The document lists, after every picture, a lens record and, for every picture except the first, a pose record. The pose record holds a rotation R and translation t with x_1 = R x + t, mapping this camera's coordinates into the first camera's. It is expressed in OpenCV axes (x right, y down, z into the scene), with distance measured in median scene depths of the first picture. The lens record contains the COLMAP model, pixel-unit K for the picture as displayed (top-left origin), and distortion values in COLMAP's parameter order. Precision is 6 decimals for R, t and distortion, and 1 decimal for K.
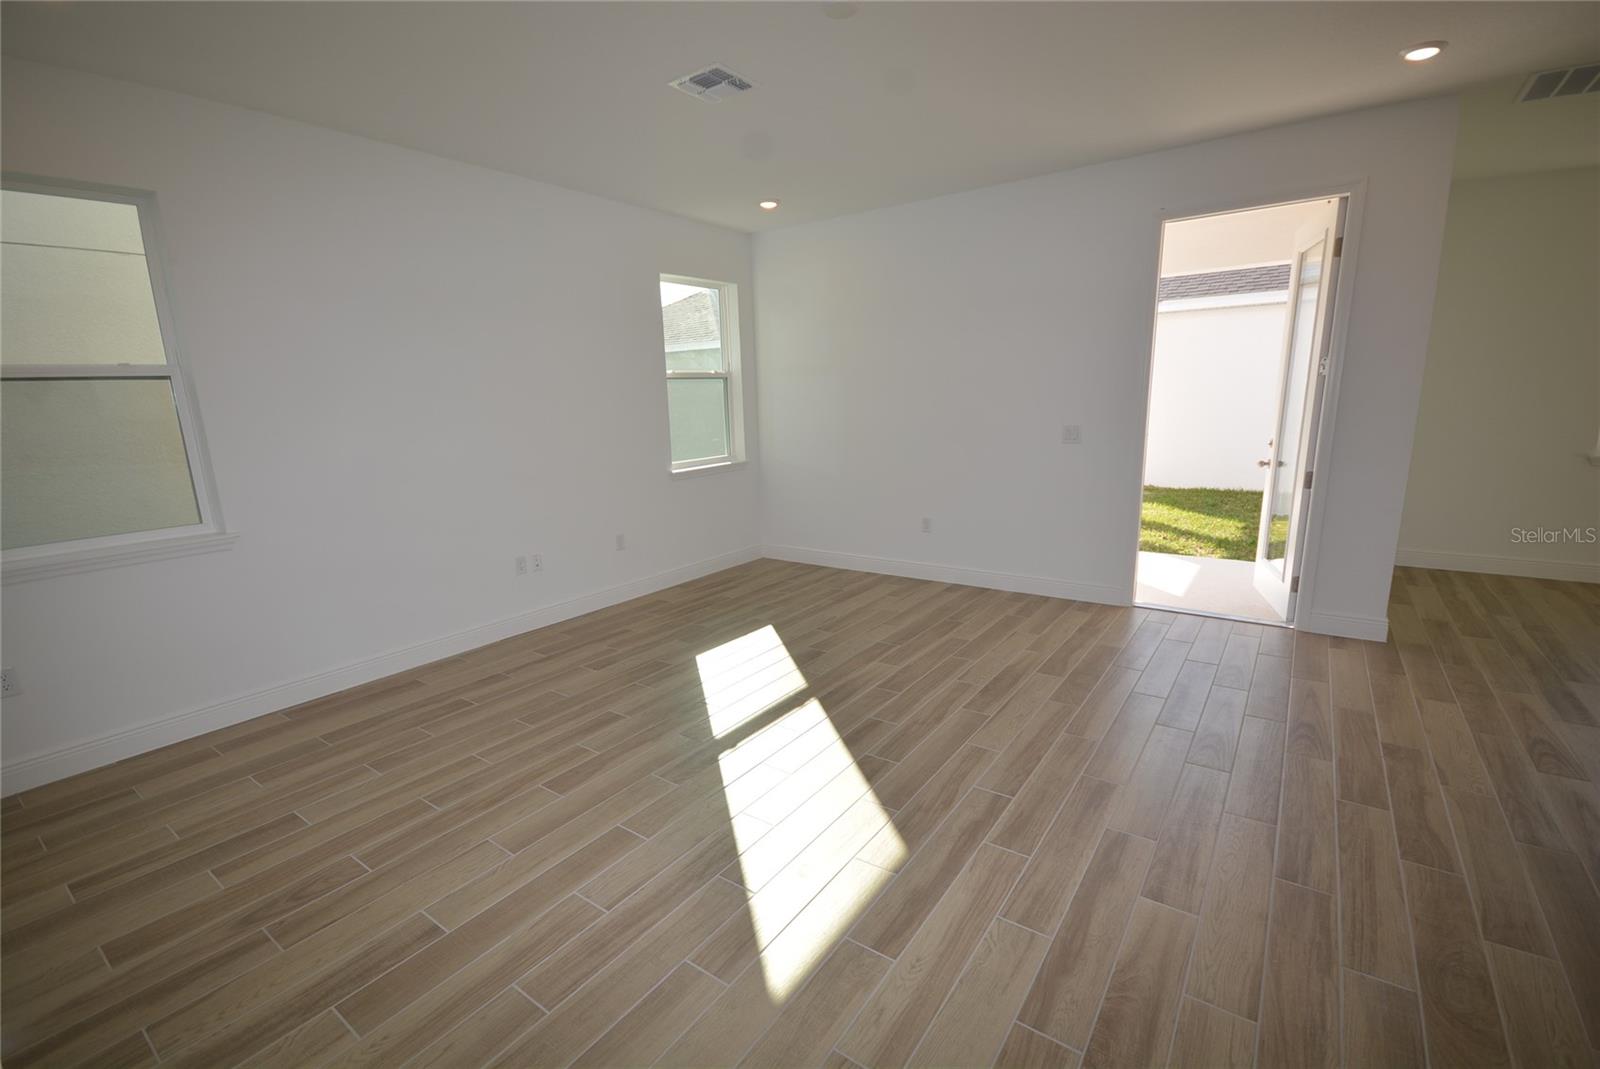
lens RADIAL K [[703.1, 0, 789.1], [0, 703.1, 550.3], [0, 0, 1]] dist [0.021743, -0.017531]
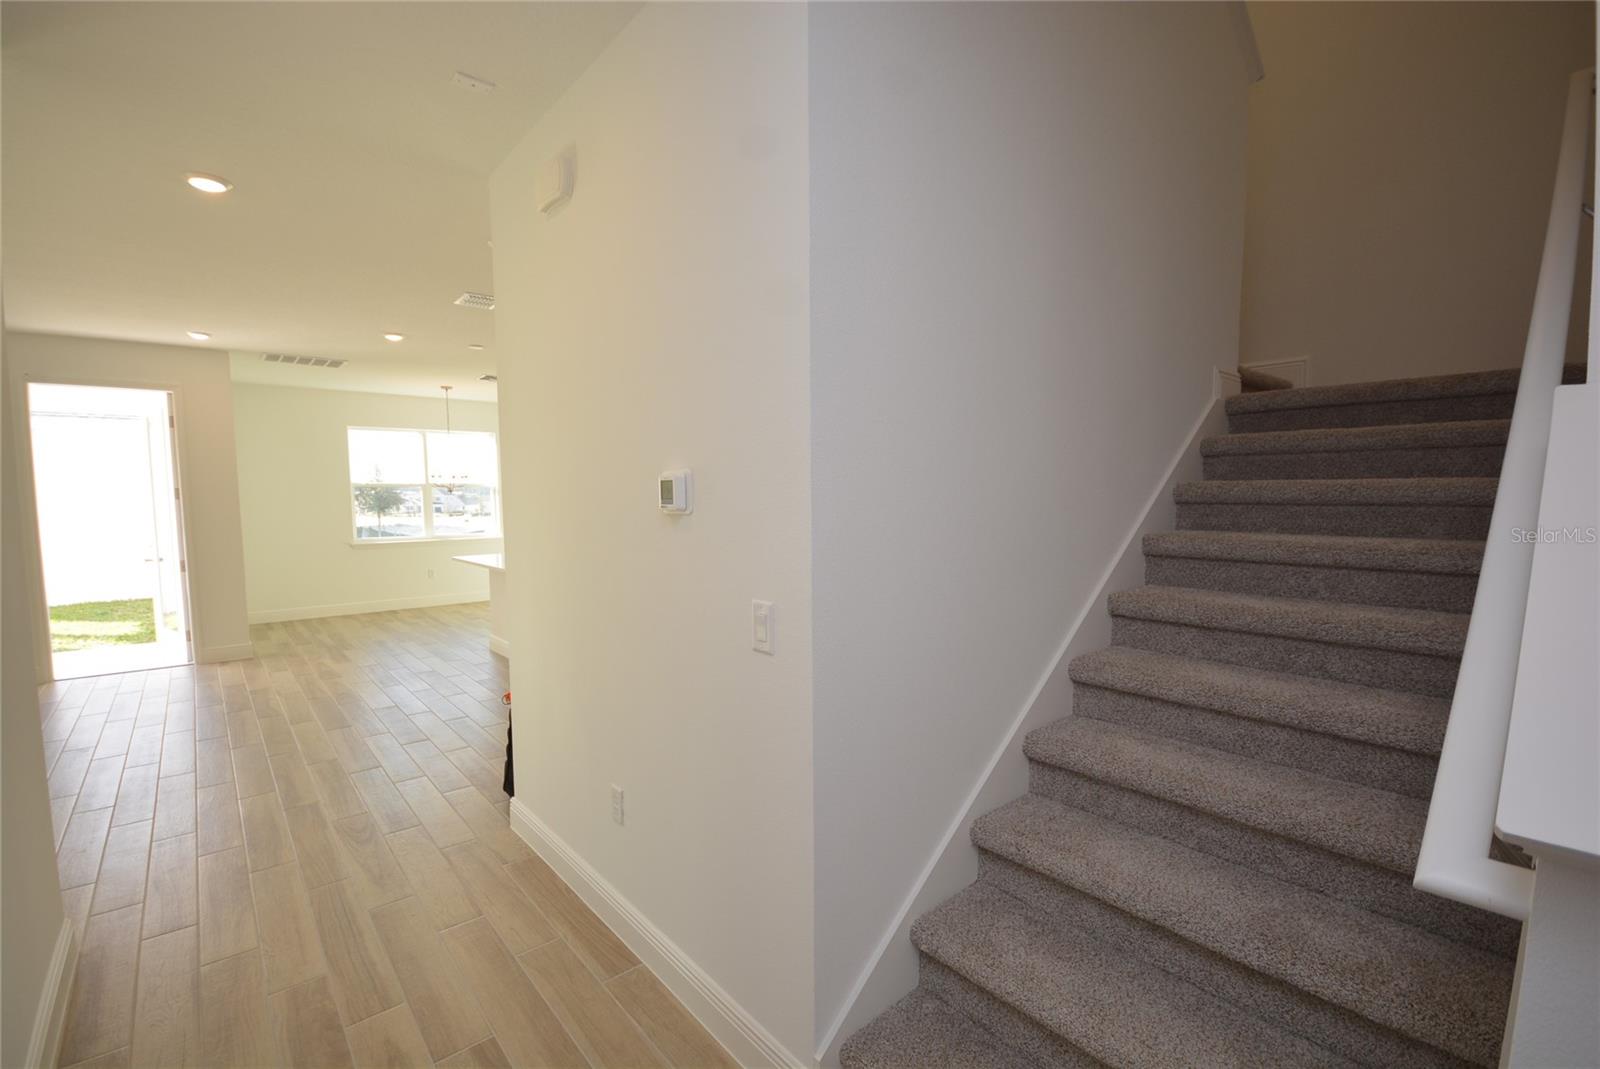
lens RADIAL K [[703.1, 0, 789.1], [0, 703.1, 550.3], [0, 0, 1]] dist [0.021743, -0.017531]
pose [[0.240370, -0.048943, 0.969447, -0.515711], [0.207735, 0.978183, -0.002123, 0.174568], [-0.948192, 0.201899, 0.245293, -0.744648]]
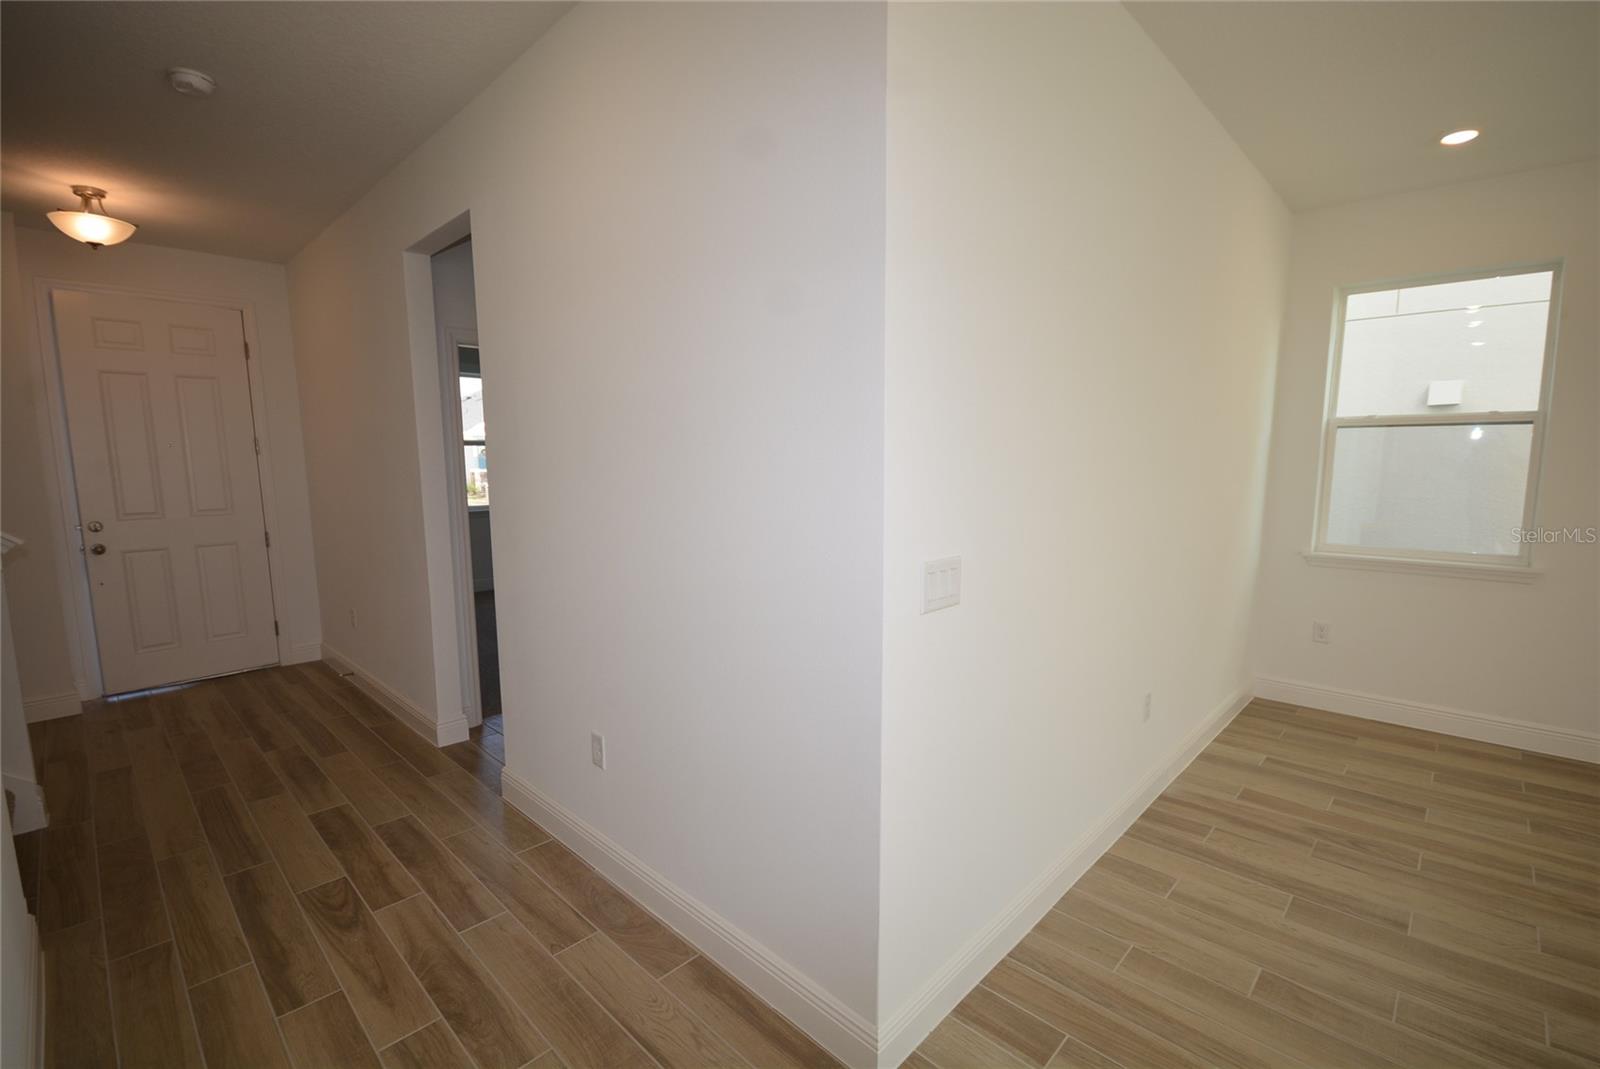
lens RADIAL K [[703.1, 0, 789.1], [0, 703.1, 550.3], [0, 0, 1]] dist [0.021743, -0.017531]
pose [[-0.141248, 0.160280, -0.976913, 0.353393], [-0.204436, 0.960814, 0.187197, -0.019709], [0.968636, 0.226158, -0.102946, 0.033574]]
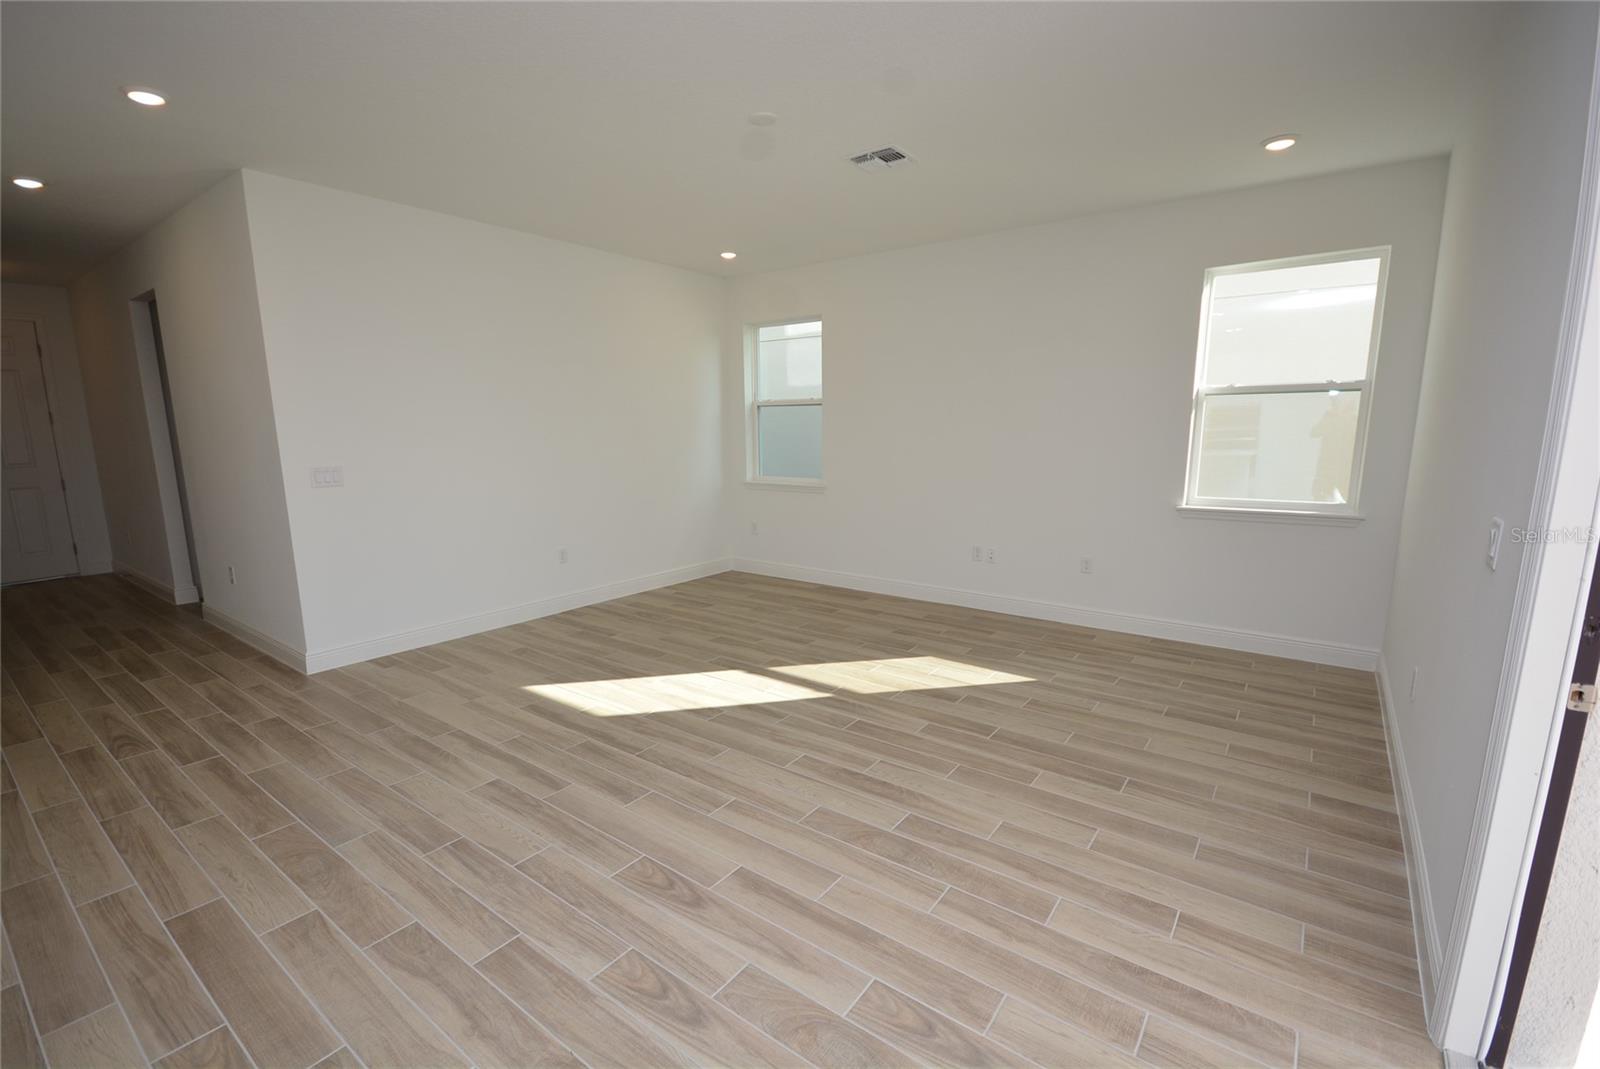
lens RADIAL K [[706.4, 0, 799.1], [0, 706.4, 560.6], [0, 0, 1]] dist [0.000351, 0.000371]
pose [[-0.014236, 0.218490, -0.975735, 1.070689], [-0.203426, 0.954793, 0.216769, -0.220658], [0.978987, 0.201576, 0.030854, 0.875120]]
